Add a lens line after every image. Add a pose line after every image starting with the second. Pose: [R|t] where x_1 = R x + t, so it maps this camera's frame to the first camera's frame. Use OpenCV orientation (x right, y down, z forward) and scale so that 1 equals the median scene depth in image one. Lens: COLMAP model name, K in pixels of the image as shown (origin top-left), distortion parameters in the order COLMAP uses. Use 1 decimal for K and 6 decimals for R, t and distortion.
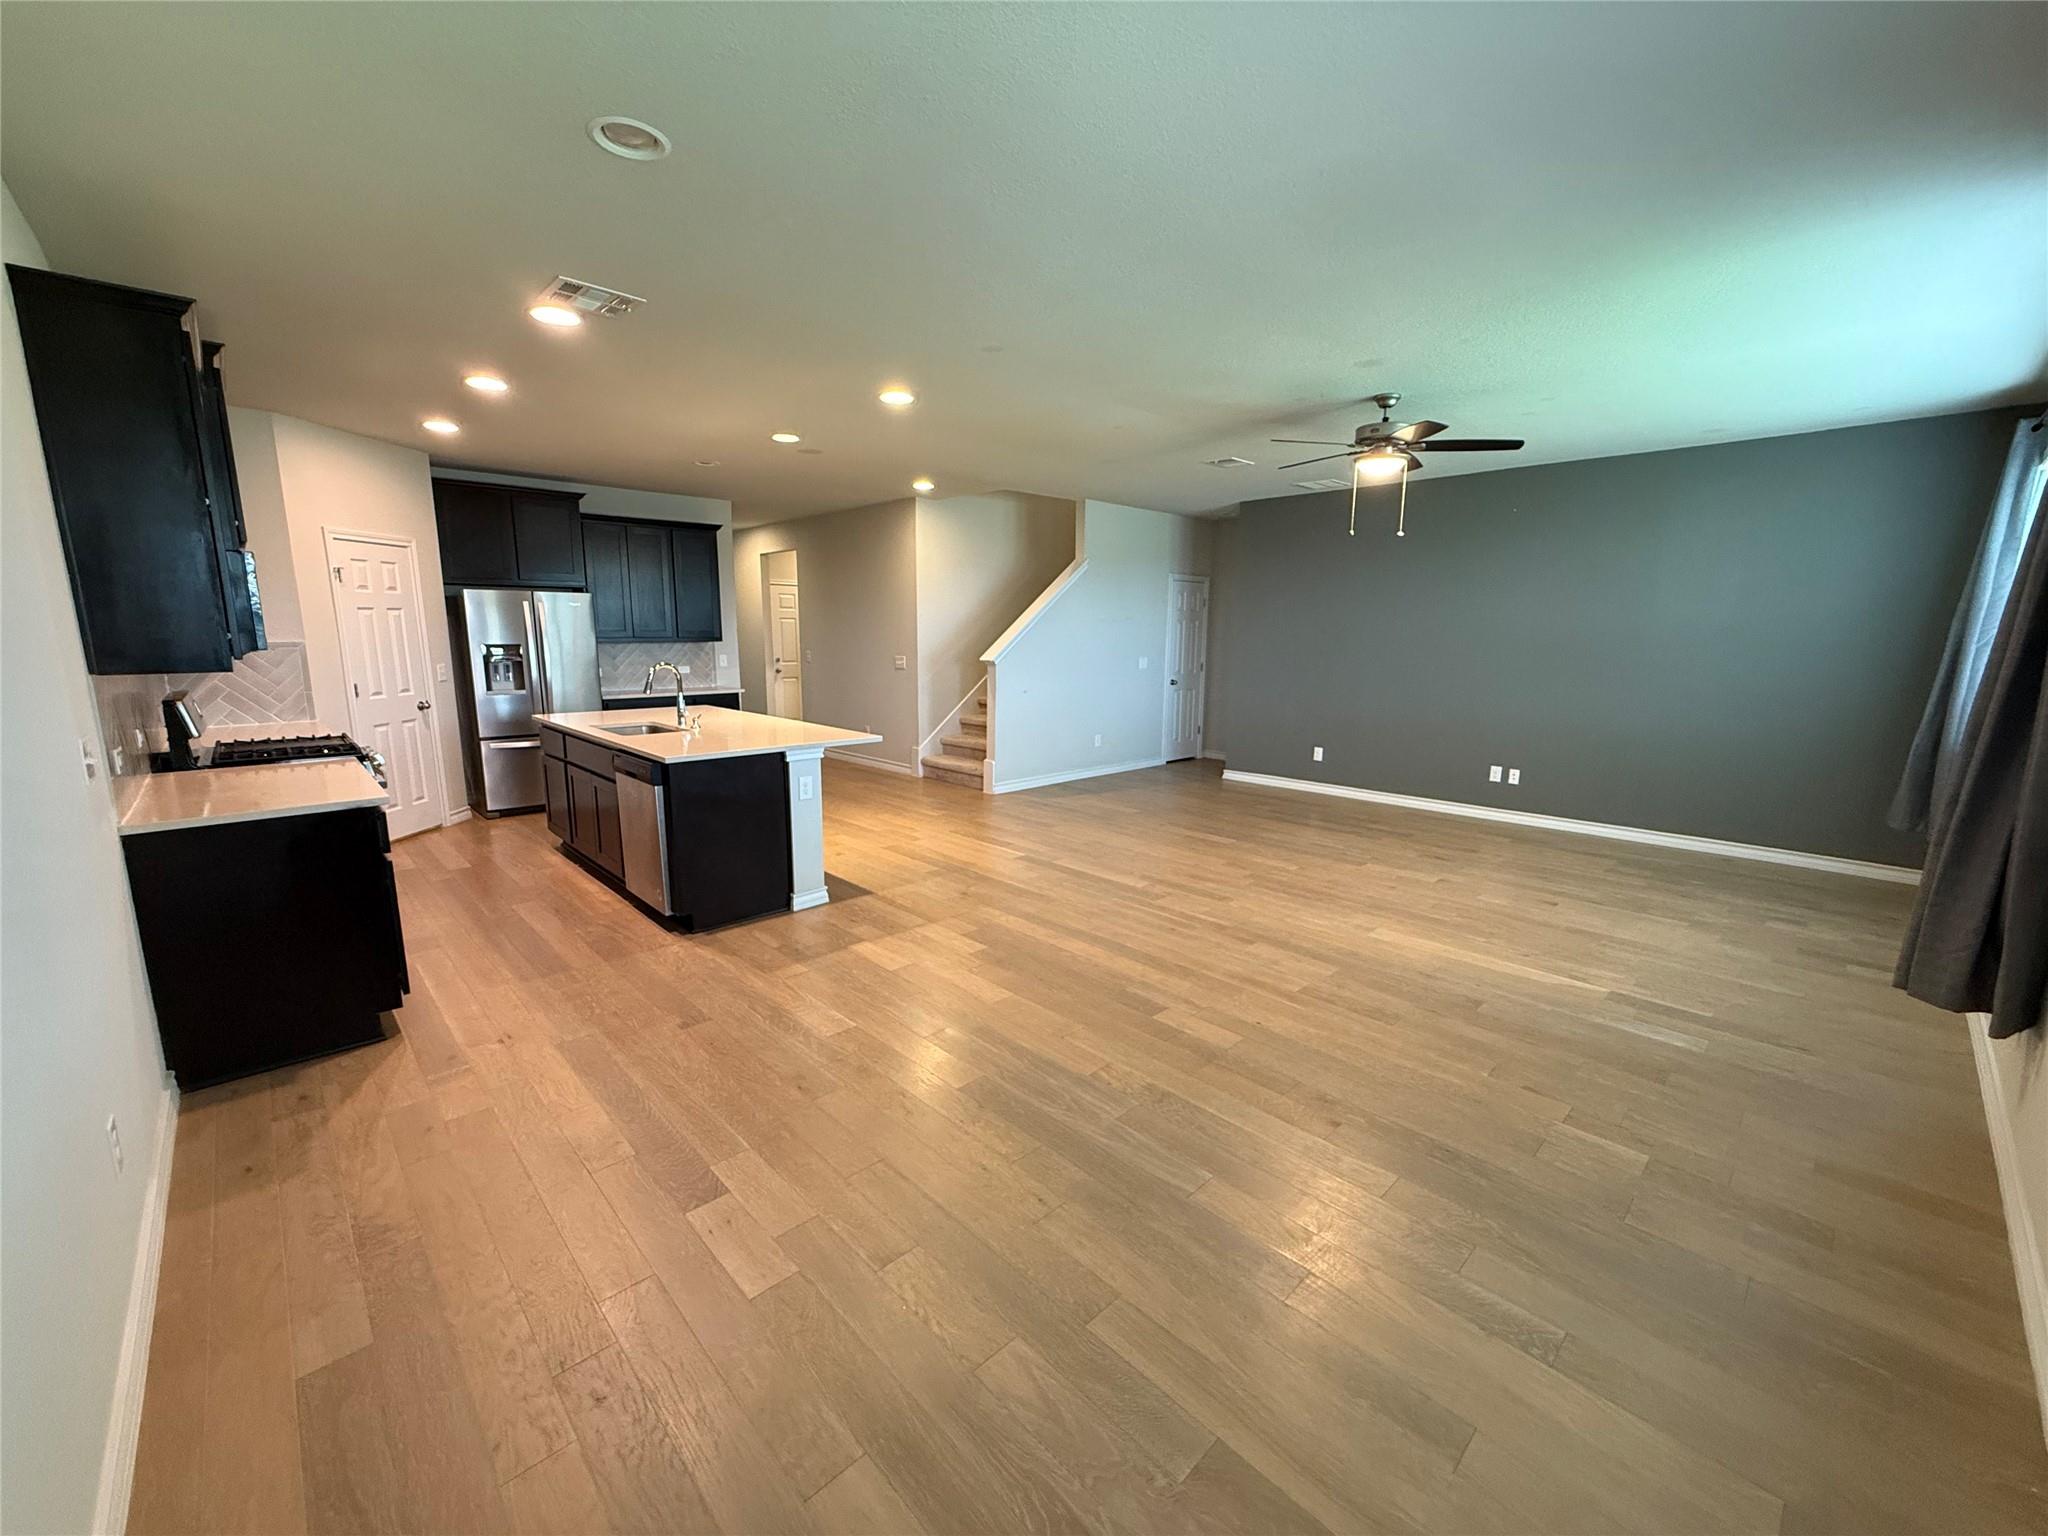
lens RADIAL K [[813.9, 0, 1023.1], [0, 813.9, 776.0], [0, 0, 1]] dist [0.002343, 0.000399]
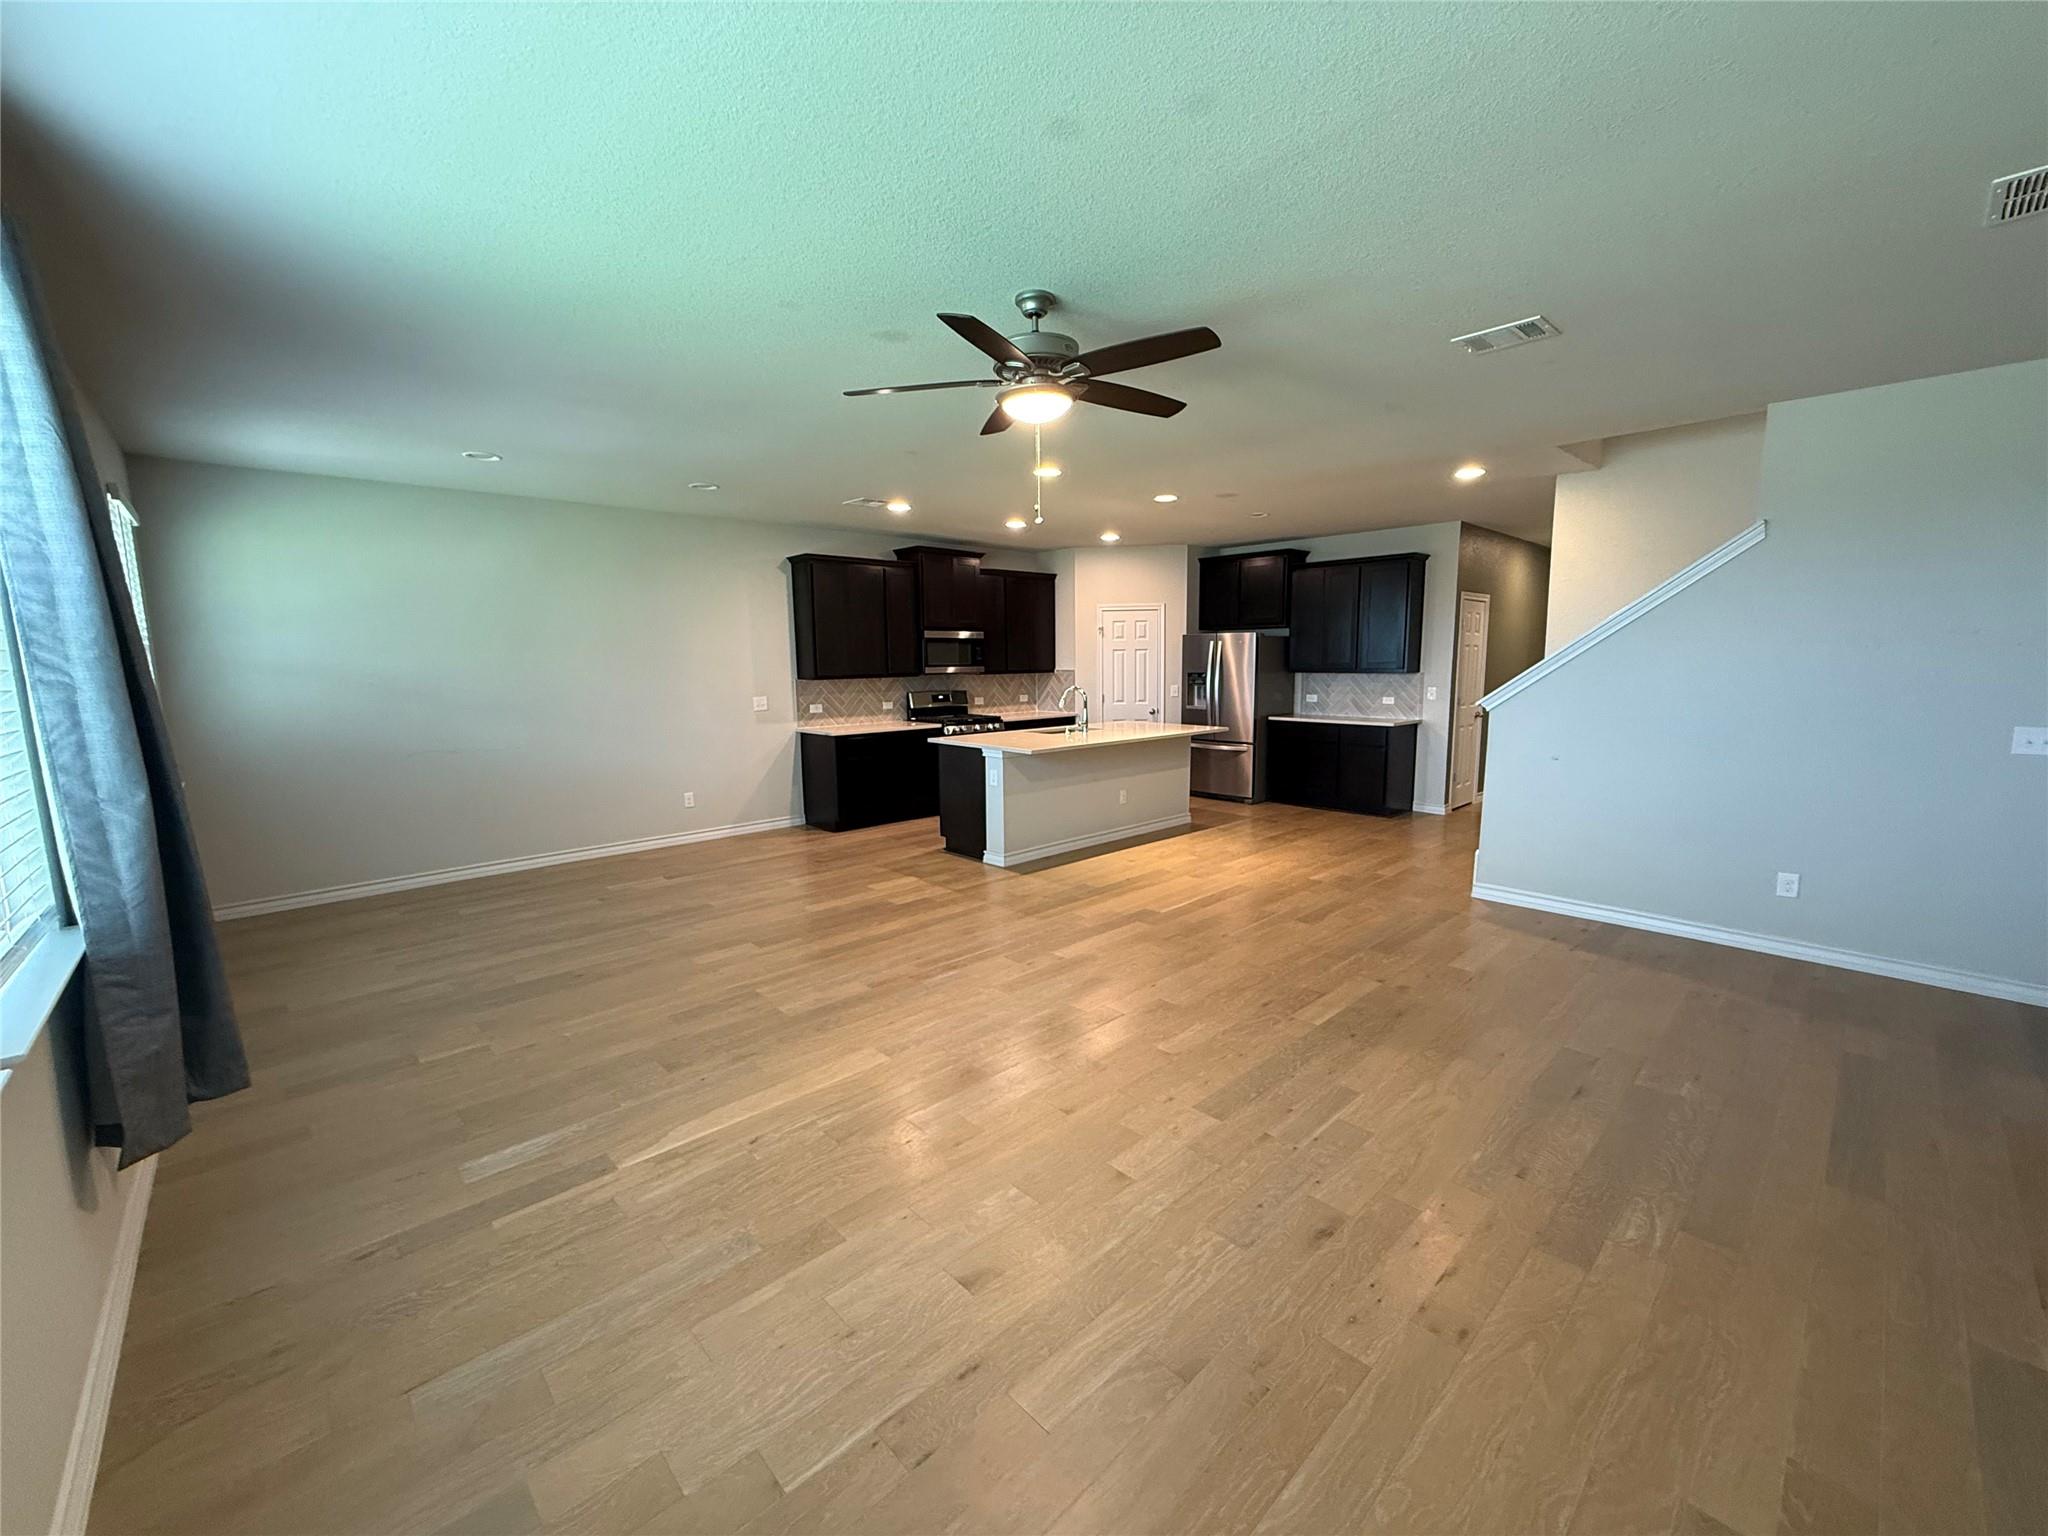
lens RADIAL K [[813.9, 0, 1021.4], [0, 813.9, 769.6], [0, 0, 1]] dist [0.002343, 0.000399]
pose [[-0.006588, 0.130003, -0.991492, 1.089086], [-0.170236, 0.976894, 0.129220, -0.182803], [0.985381, 0.169638, 0.015695, 1.007290]]
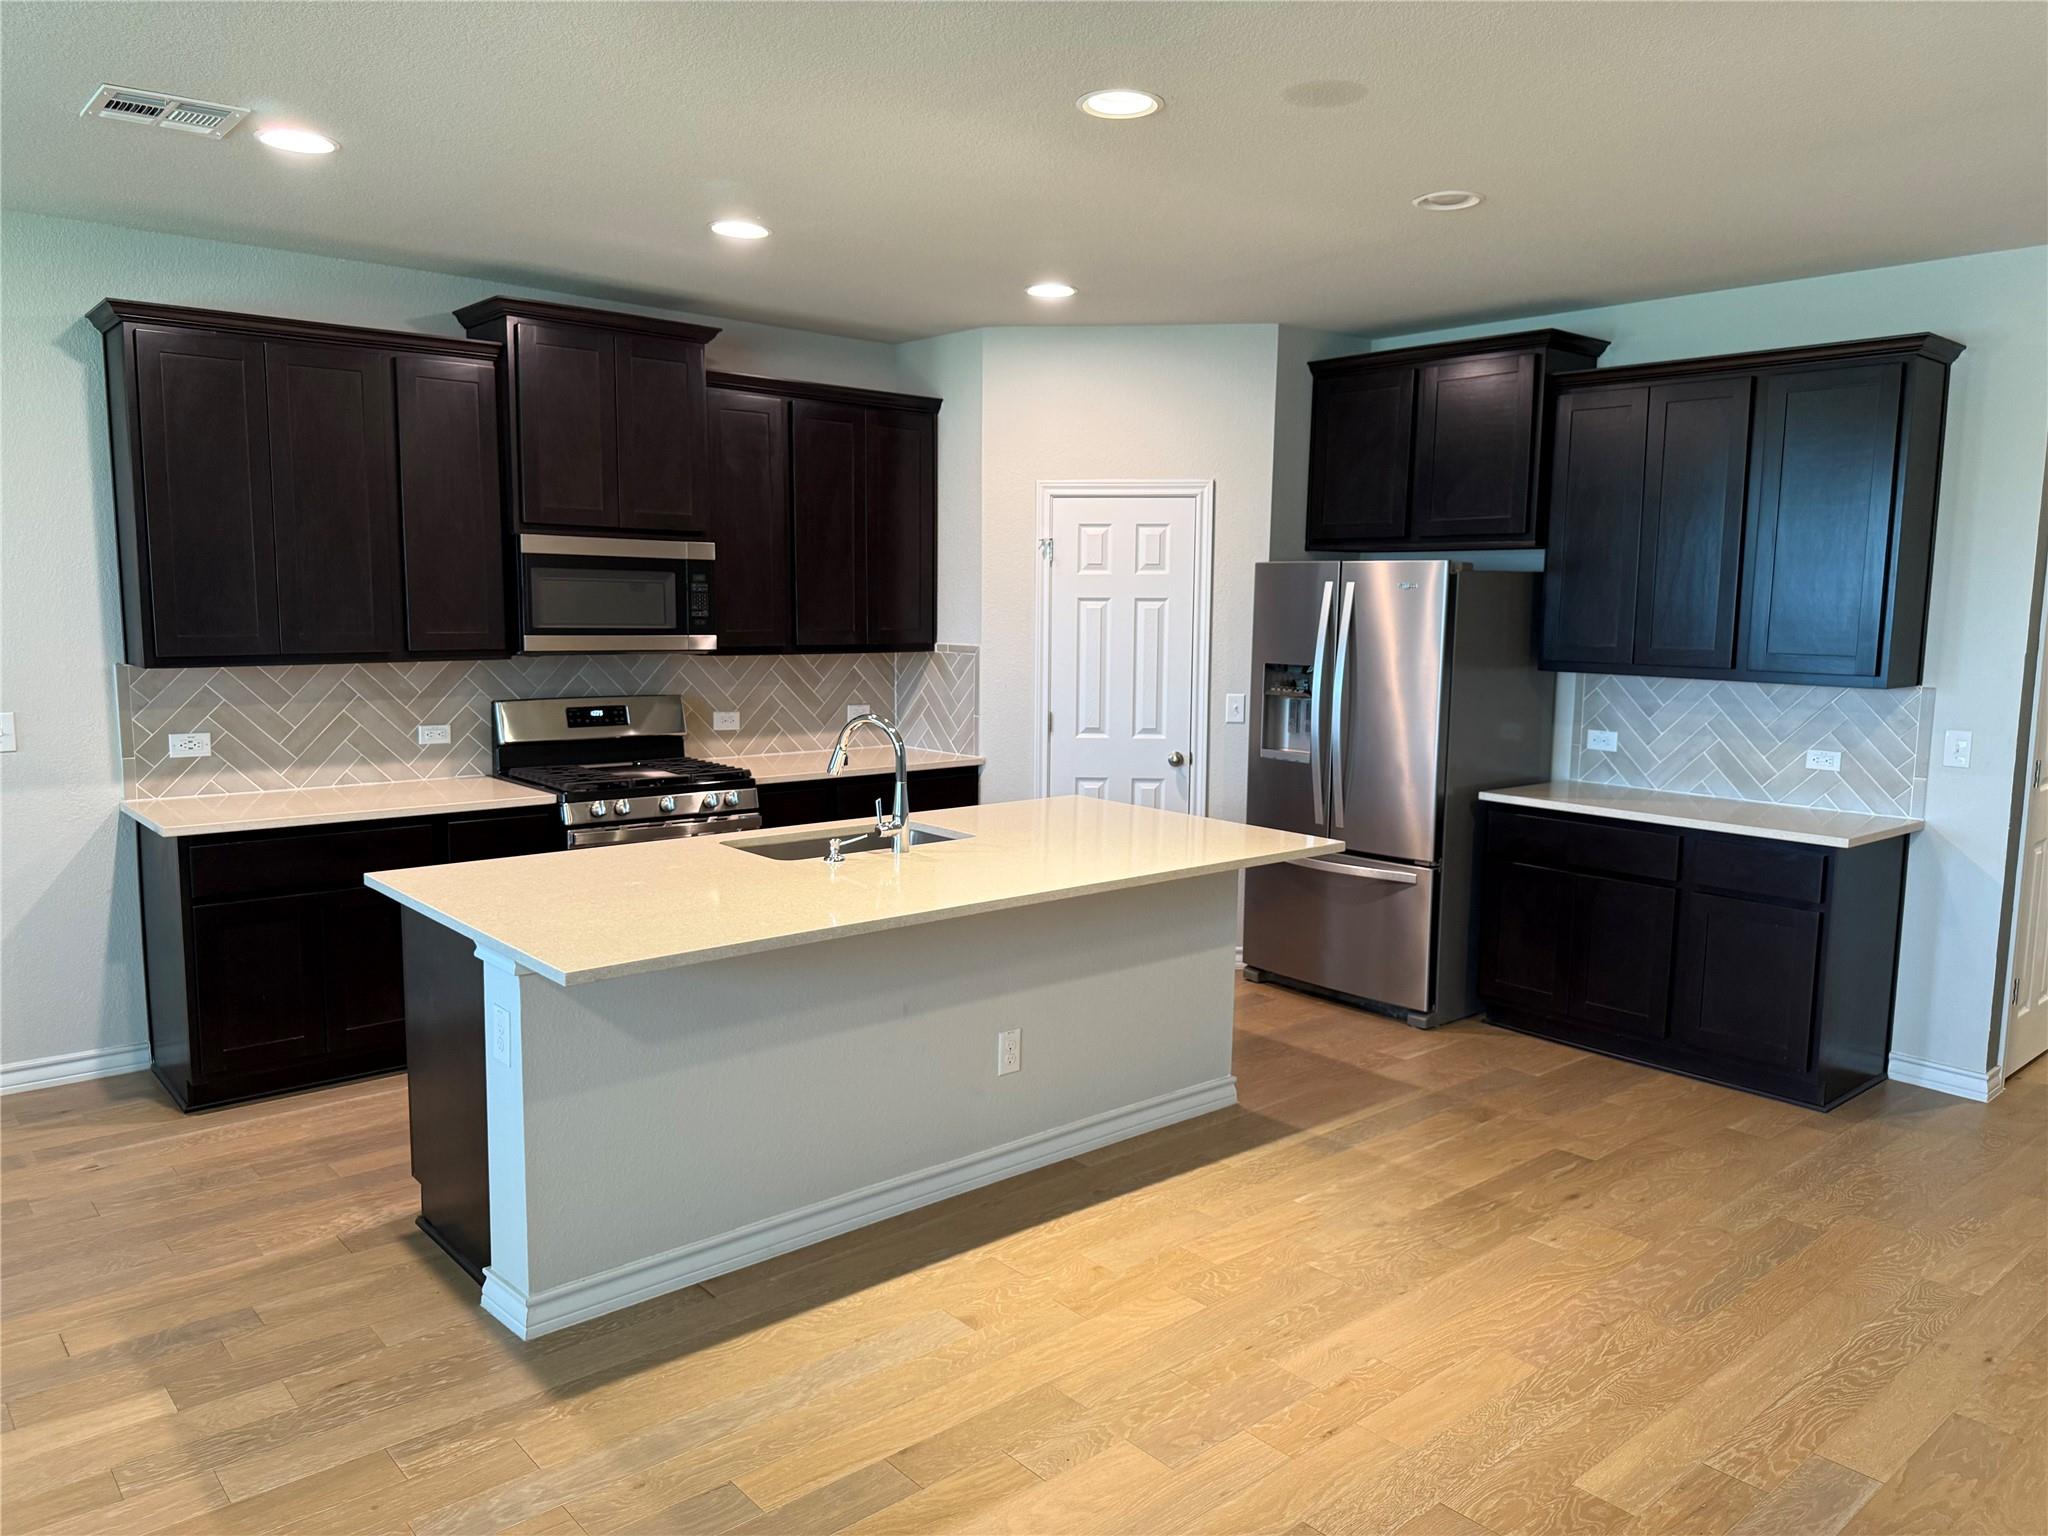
lens RADIAL K [[1448.6, 0, 1020.0], [0, 1448.6, 768.8], [0, 0, 1]] dist [0.039477, -0.040620]
pose [[-0.046550, 0.115252, -0.992245, 0.425987], [-0.193115, 0.973544, 0.122139, -0.250434], [0.980071, 0.197303, -0.023062, 1.226624]]
